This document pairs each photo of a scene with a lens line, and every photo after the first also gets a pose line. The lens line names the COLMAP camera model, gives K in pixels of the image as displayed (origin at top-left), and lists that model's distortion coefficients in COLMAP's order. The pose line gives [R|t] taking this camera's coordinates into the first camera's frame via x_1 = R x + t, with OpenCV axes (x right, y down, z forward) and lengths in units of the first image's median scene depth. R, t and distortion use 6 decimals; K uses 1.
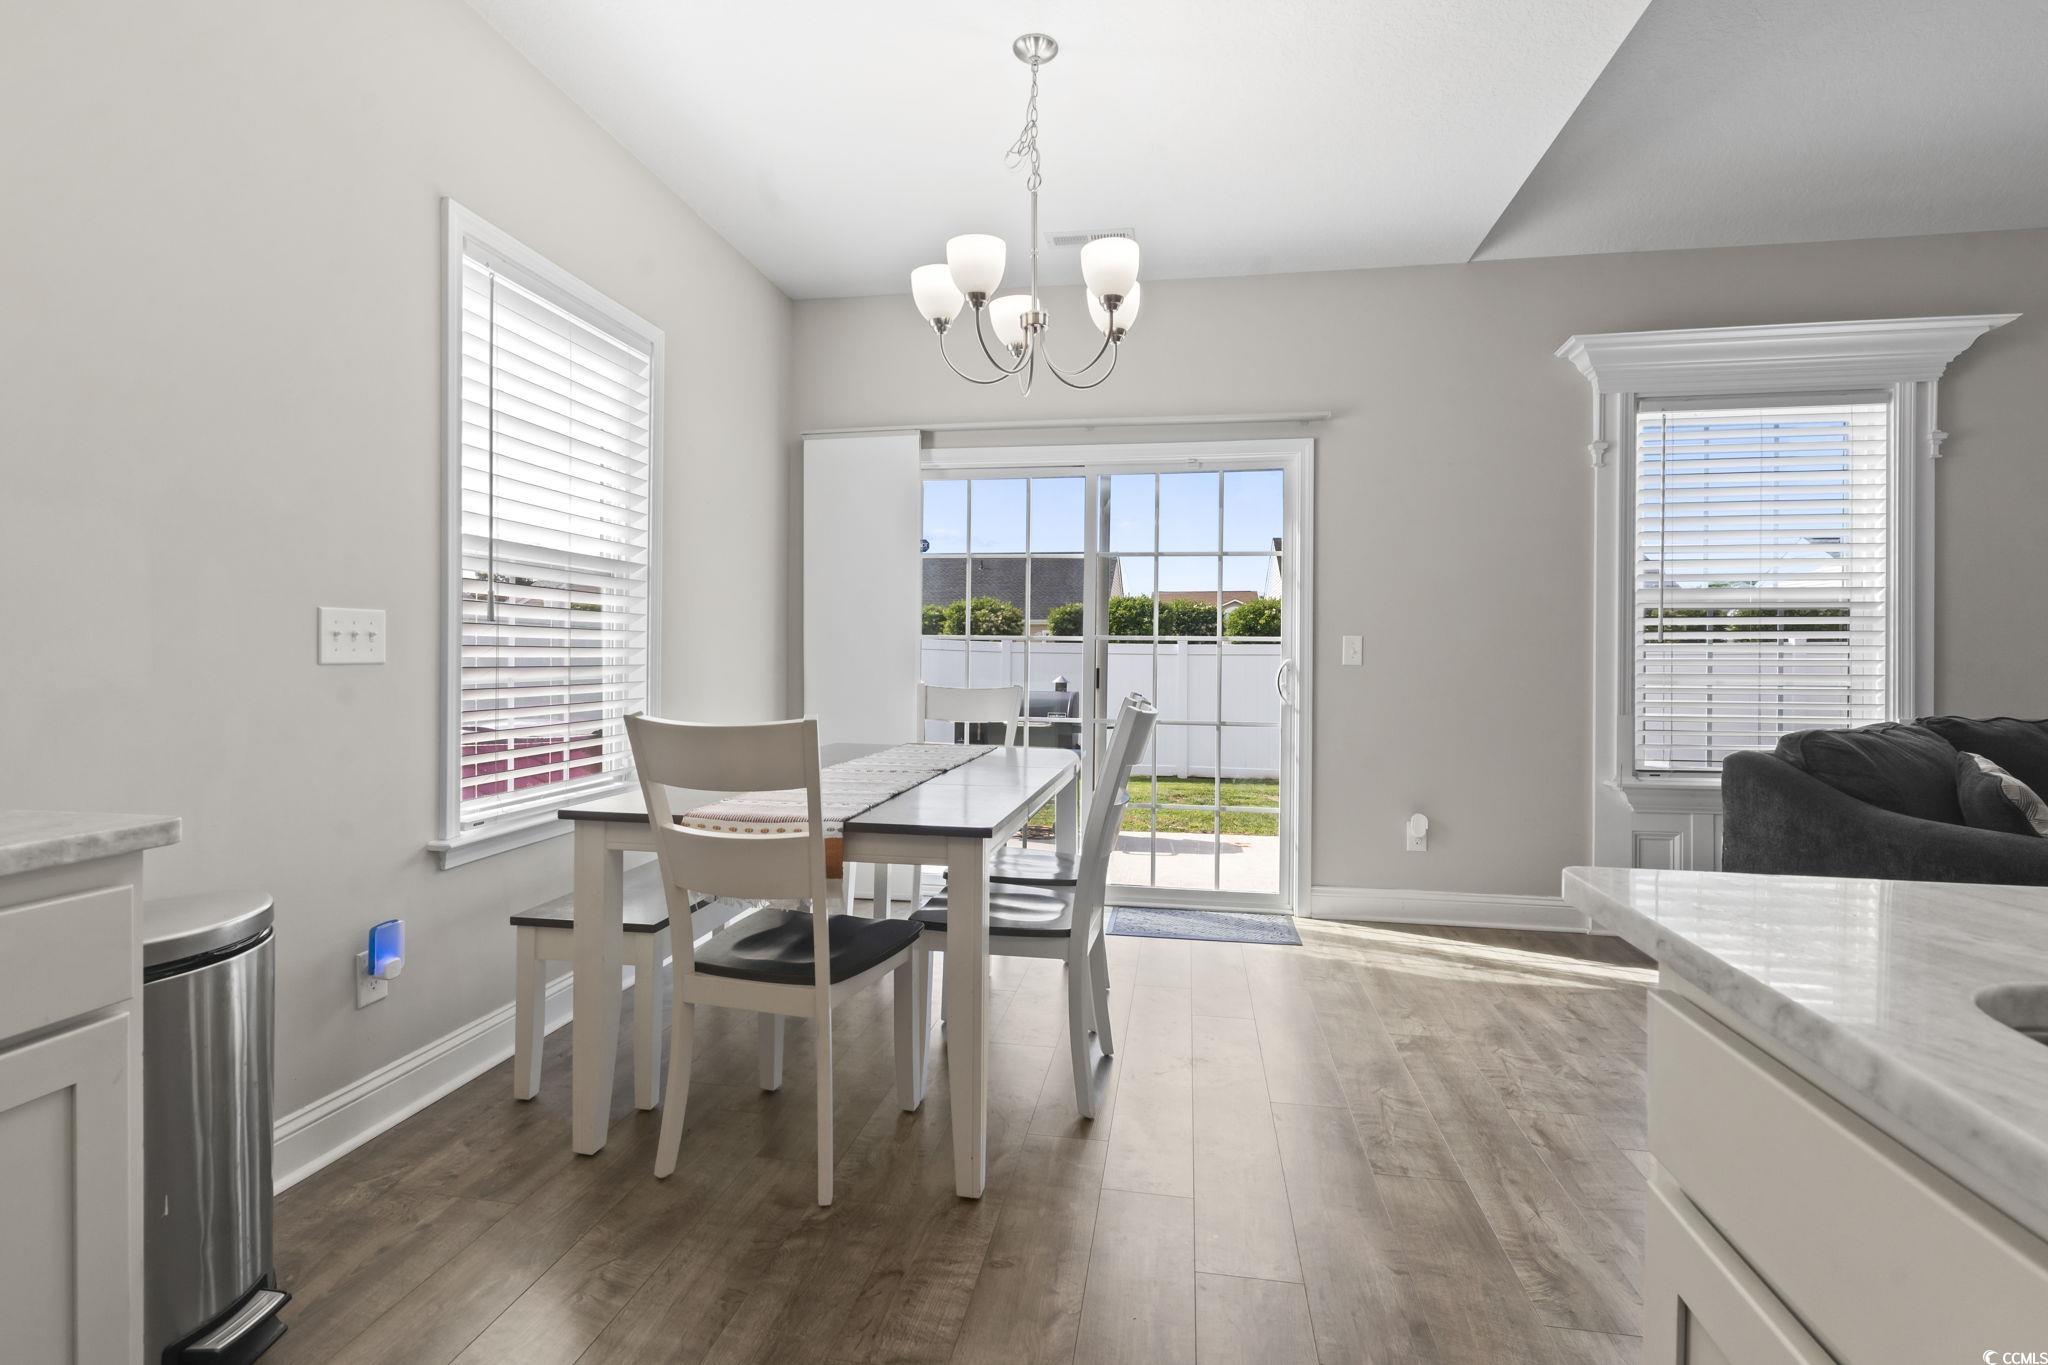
lens RADIAL K [[978.4, 0, 1020.0], [0, 978.4, 653.7], [0, 0, 1]] dist [-0.000096, 0.000260]
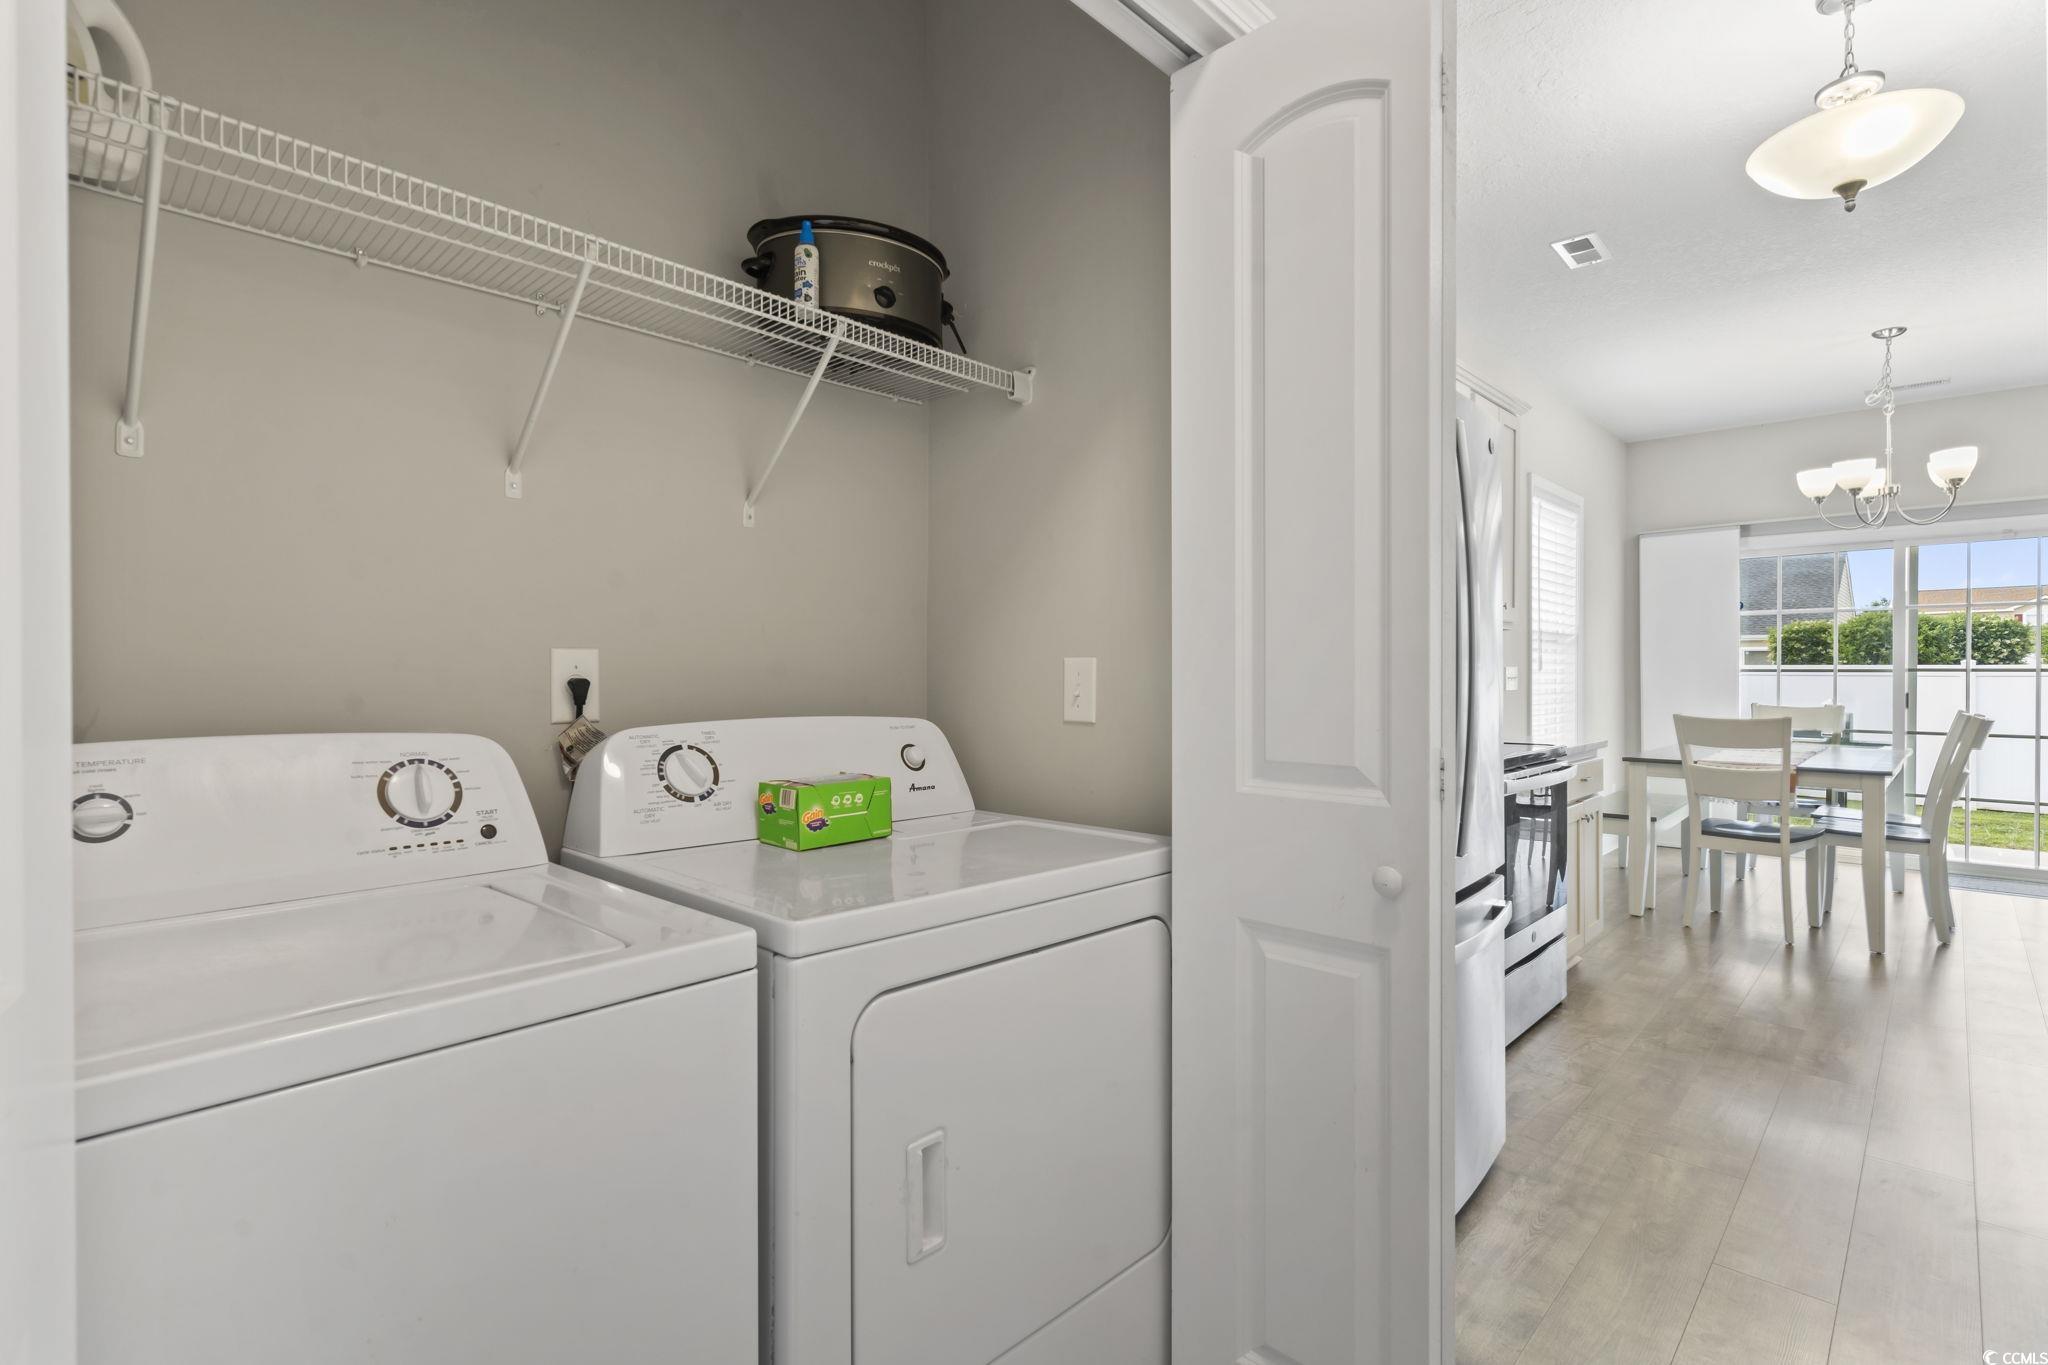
lens RADIAL K [[975.4, 0, 1021.7], [0, 975.4, 680.1], [0, 0, 1]] dist [-0.000615, 0.000134]
pose [[0.827652, -0.006271, -0.561207, -0.292941], [0.008336, 0.999965, 0.001120, -0.024476], [0.561180, -0.005606, 0.827675, -1.290463]]
